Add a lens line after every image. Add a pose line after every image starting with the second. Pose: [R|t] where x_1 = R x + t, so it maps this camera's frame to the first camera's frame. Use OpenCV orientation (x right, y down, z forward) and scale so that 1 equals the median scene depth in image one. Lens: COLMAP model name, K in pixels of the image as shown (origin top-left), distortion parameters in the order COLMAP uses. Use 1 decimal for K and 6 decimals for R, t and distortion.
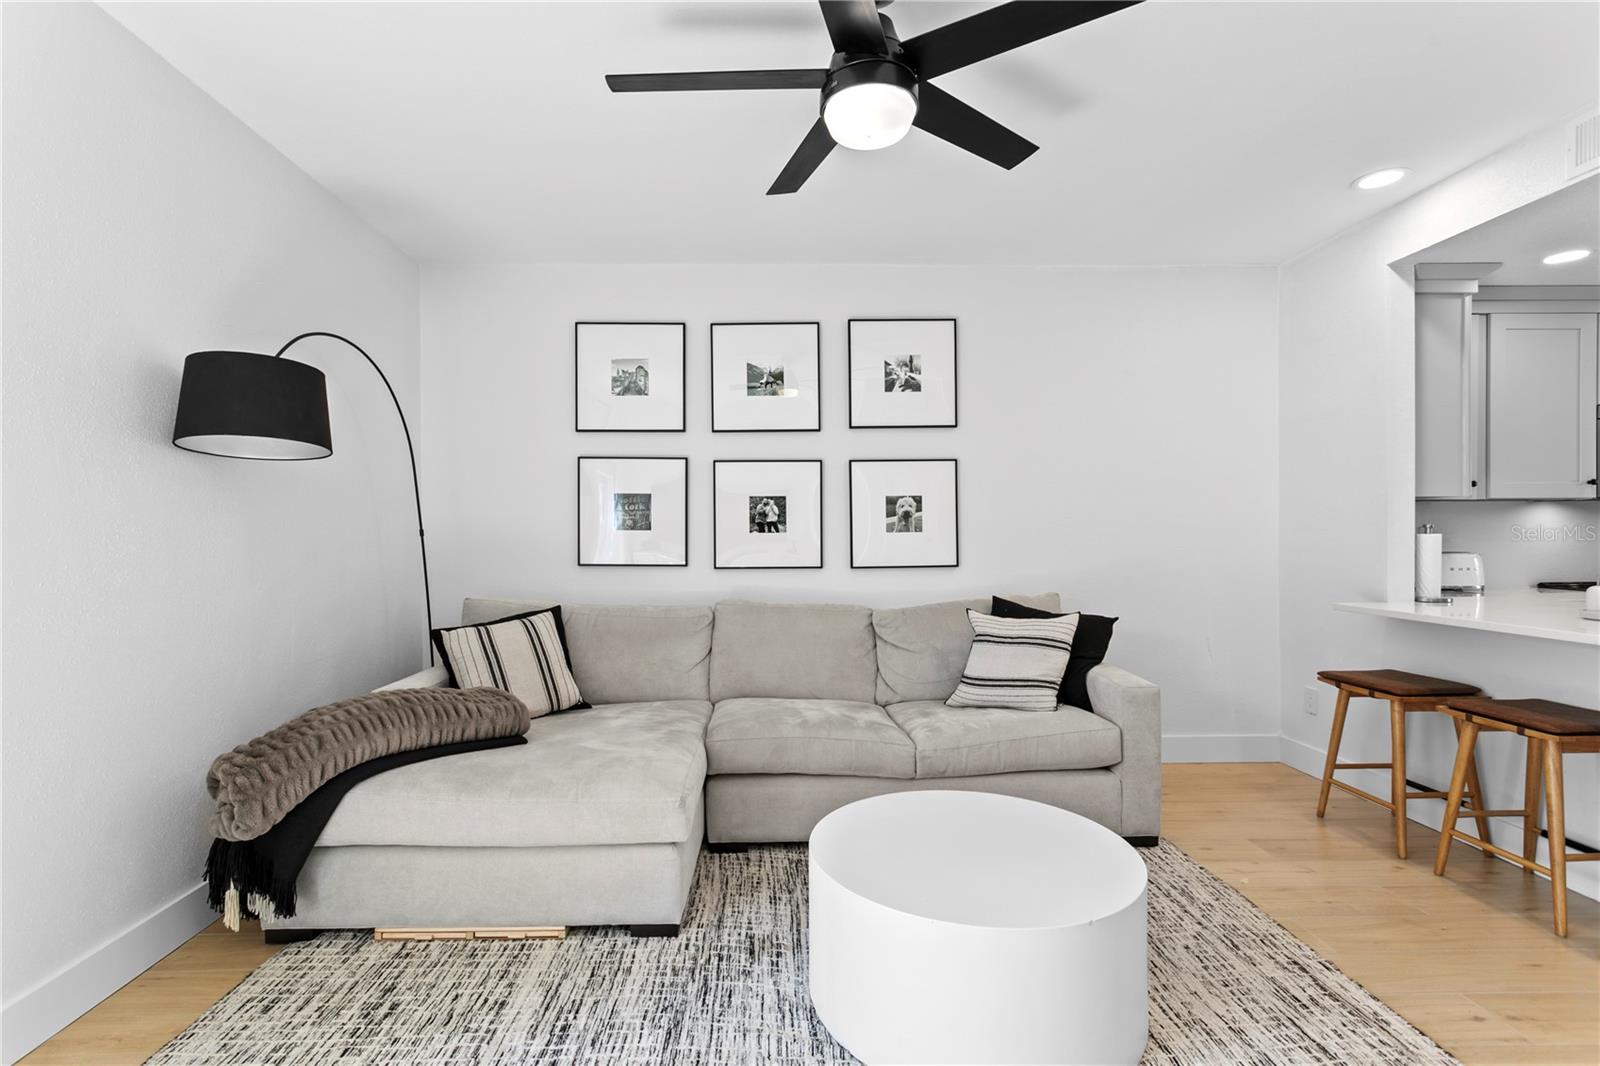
lens RADIAL K [[764.7, 0, 779.1], [0, 764.7, 536.1], [0, 0, 1]] dist [0.003809, 0.002299]
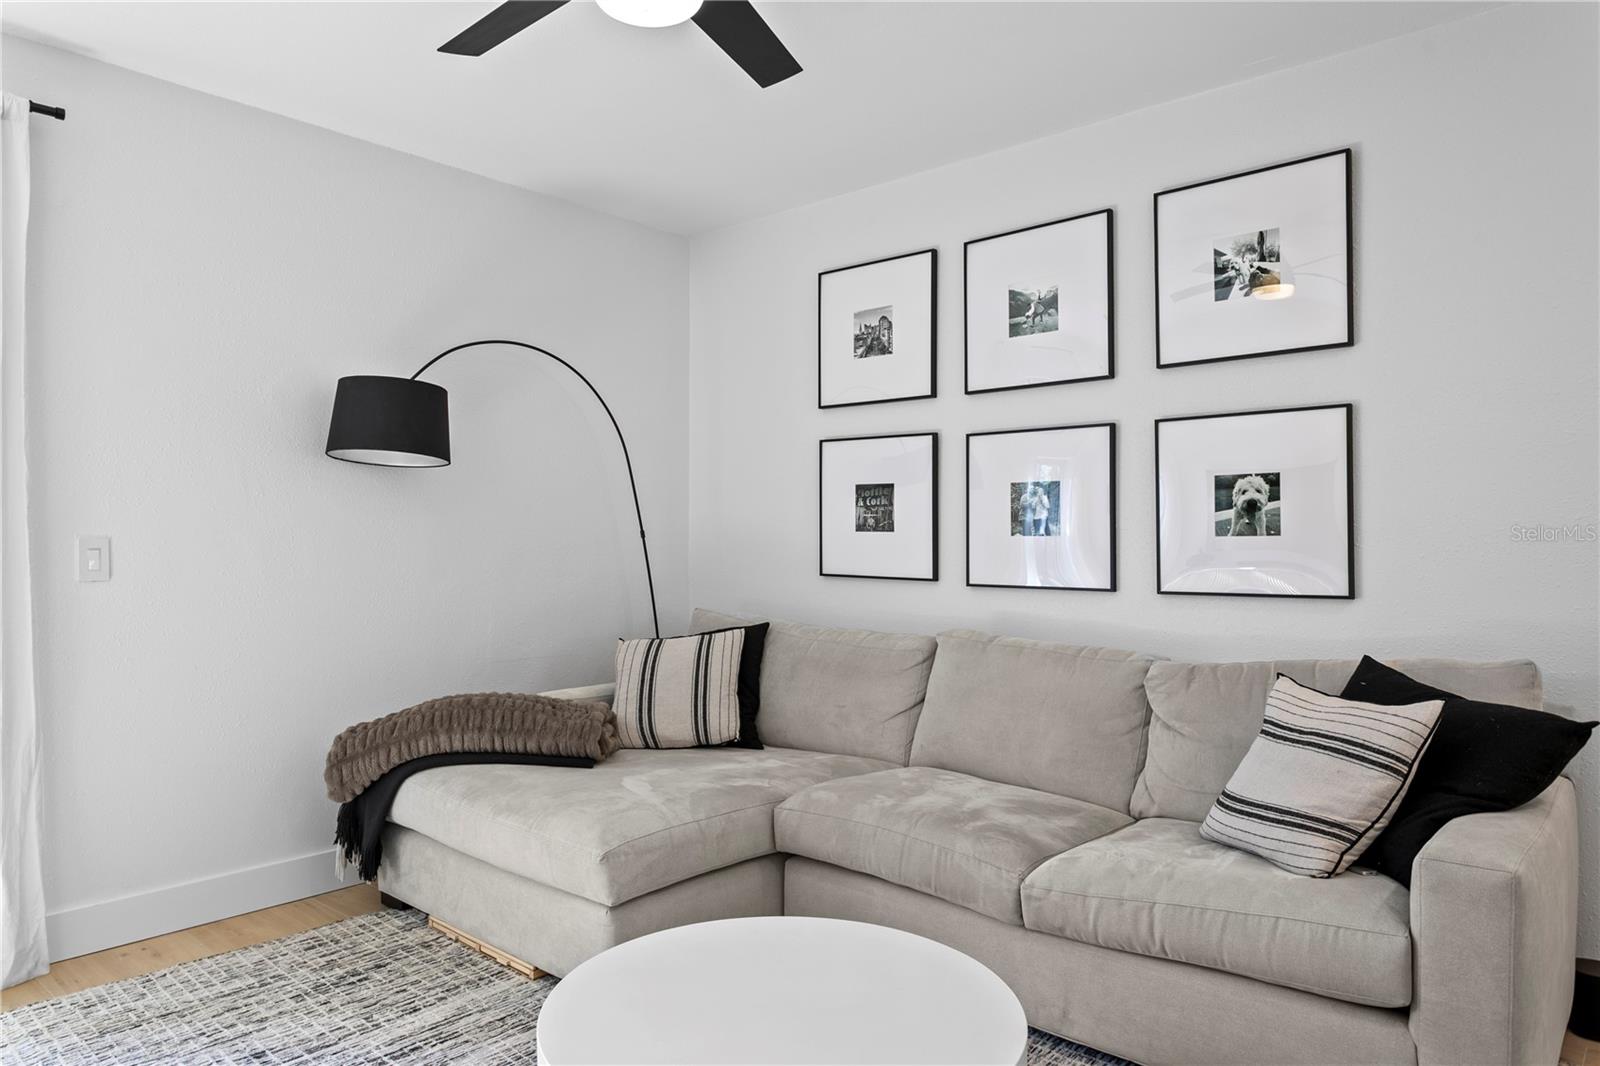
lens RADIAL K [[1035.8, 0, 768.3], [0, 1035.8, 540.1], [0, 0, 1]] dist [-0.007853, 0.003318]
pose [[0.725248, 0.007599, -0.688446, 0.523683], [-0.006928, 0.999969, 0.003739, -0.002814], [0.688453, 0.002058, 0.725278, 0.204822]]
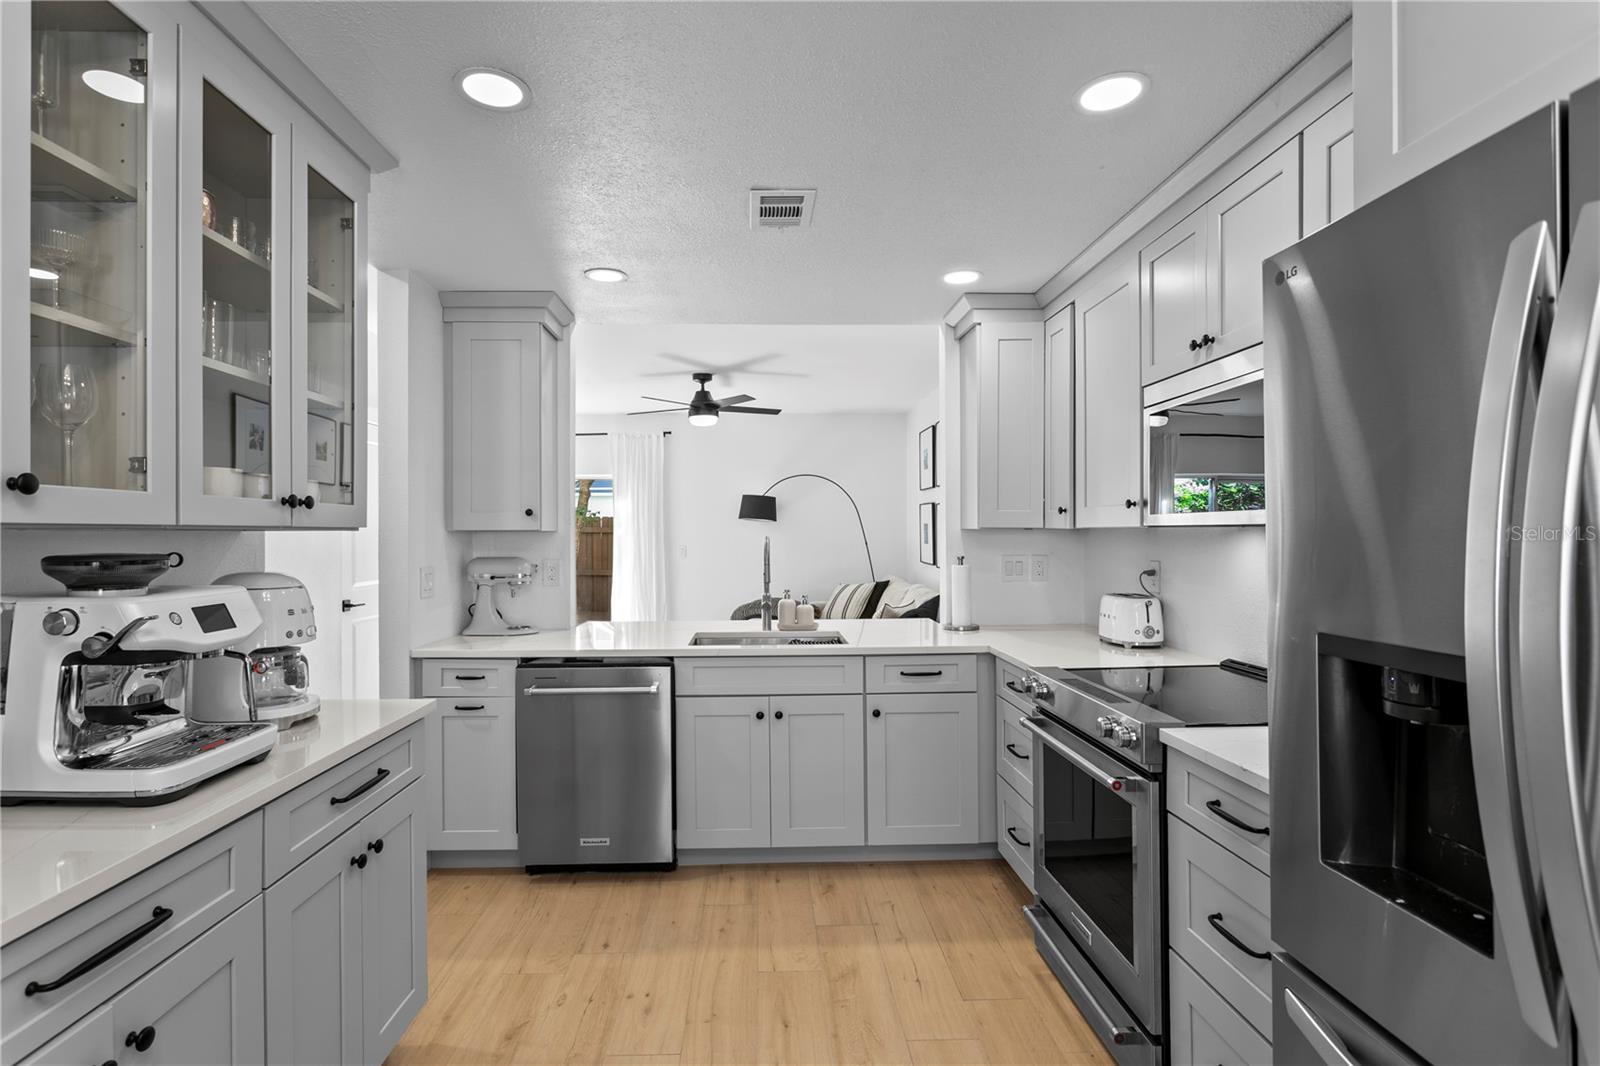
lens RADIAL K [[763.4, 0, 799.7], [0, 763.4, 534.9], [0, 0, 1]] dist [-0.014255, 0.002081]
pose [[0.030809, 0.009029, -0.999485, 1.899293], [0.004321, 0.999949, 0.009166, -0.055150], [0.999516, -0.004601, 0.030768, 0.757324]]
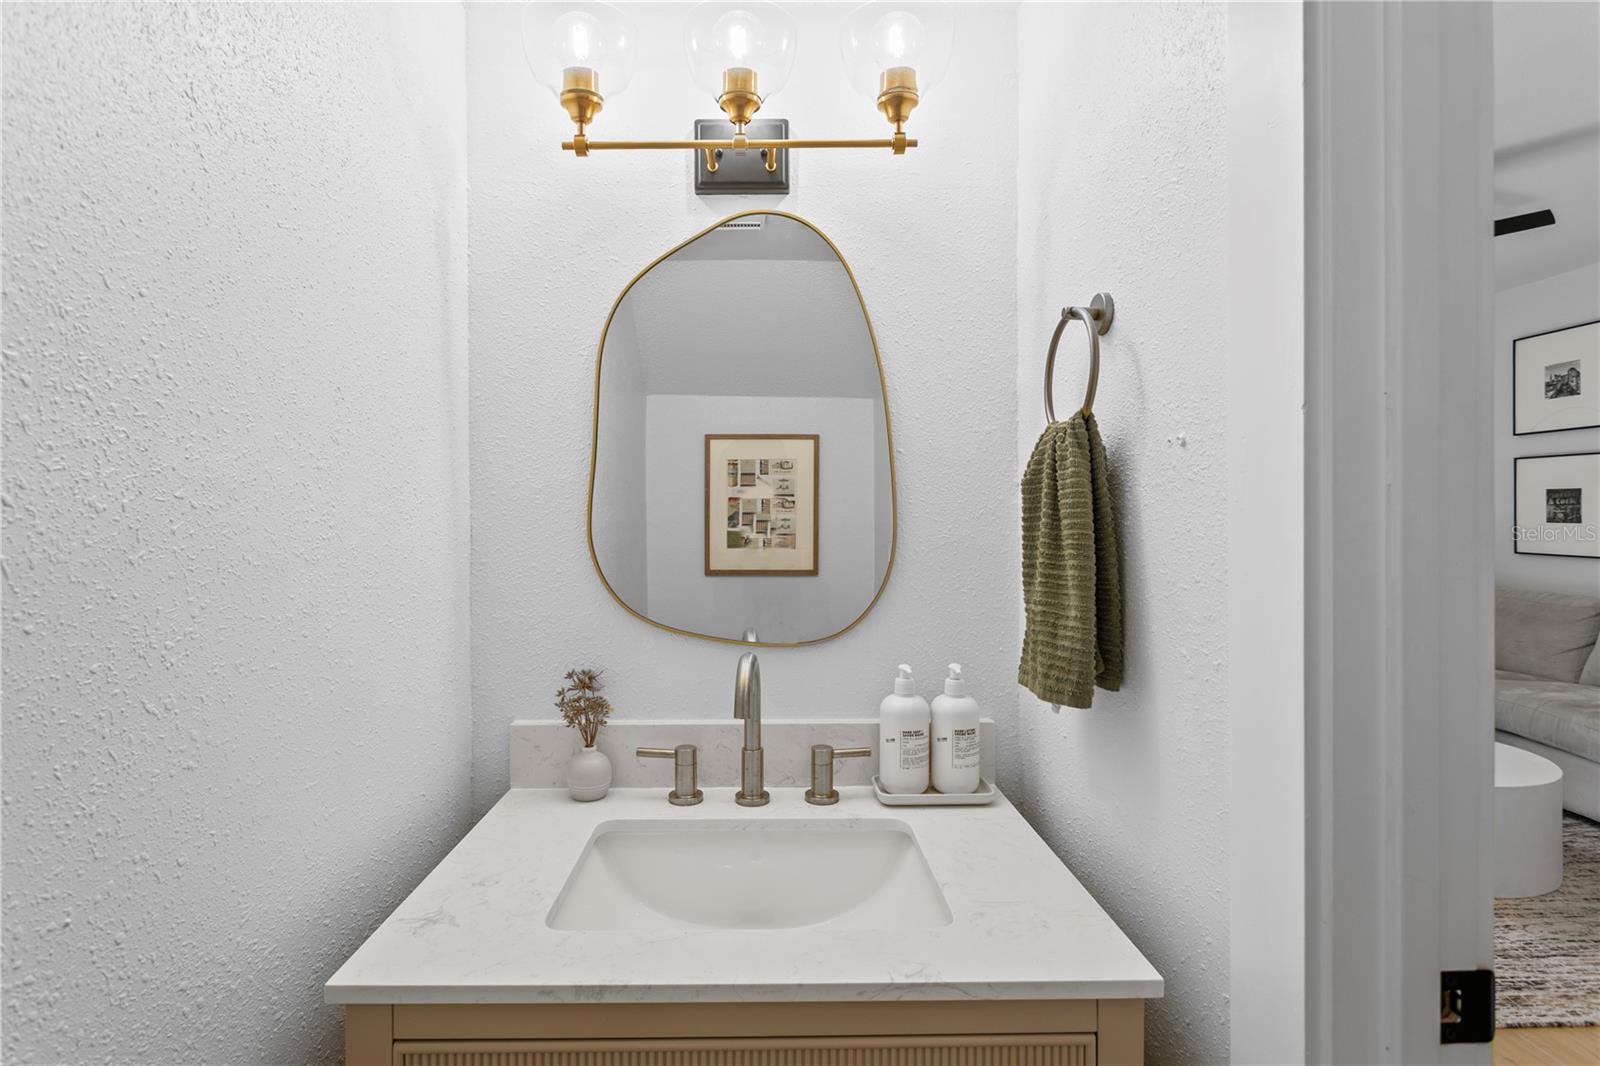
lens RADIAL K [[763.4, 0, 771.7], [0, 763.4, 517.0], [0, 0, 1]] dist [-0.014255, 0.002081]
pose [[-0.012811, 0.006820, -0.999895, 1.026325], [-0.004742, 0.999965, 0.006882, -0.021092], [0.999907, 0.004830, -0.012778, -0.107426]]
